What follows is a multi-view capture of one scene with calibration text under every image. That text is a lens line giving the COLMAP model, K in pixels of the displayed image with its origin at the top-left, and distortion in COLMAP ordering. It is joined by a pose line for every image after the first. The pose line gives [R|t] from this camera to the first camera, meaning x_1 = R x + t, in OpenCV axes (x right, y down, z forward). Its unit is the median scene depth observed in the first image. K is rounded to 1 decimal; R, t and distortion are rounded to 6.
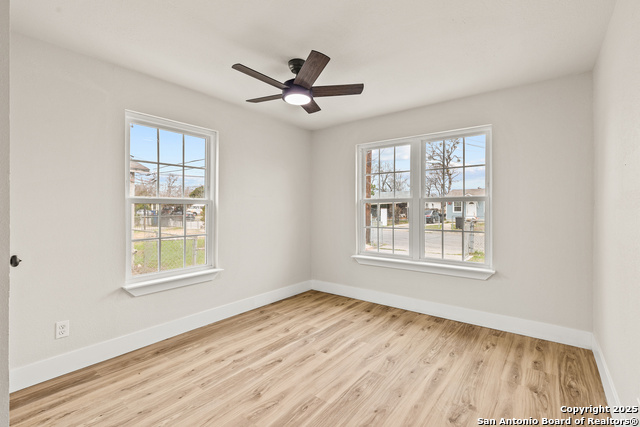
lens RADIAL K [[293.7, 0, 320.4], [0, 293.7, 211.8], [0, 0, 1]] dist [0.006596, -0.000159]
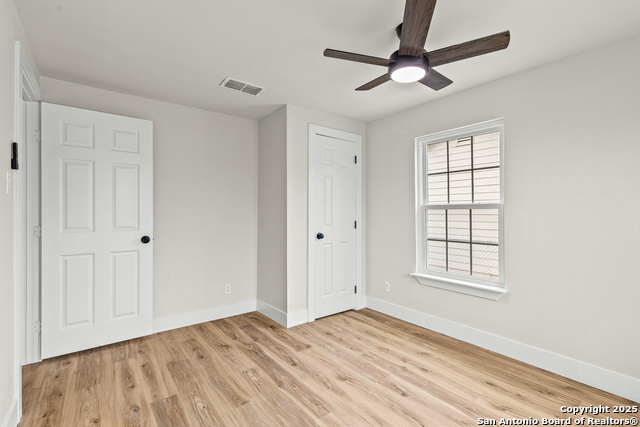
lens RADIAL K [[293.7, 0, 320.4], [0, 293.7, 211.8], [0, 0, 1]] dist [0.006596, -0.000159]
pose [[-0.257985, -0.000205, -0.966149, 0.751831], [-0.006512, 0.999978, 0.001526, -0.015623], [0.966127, 0.006685, -0.257981, 1.002903]]
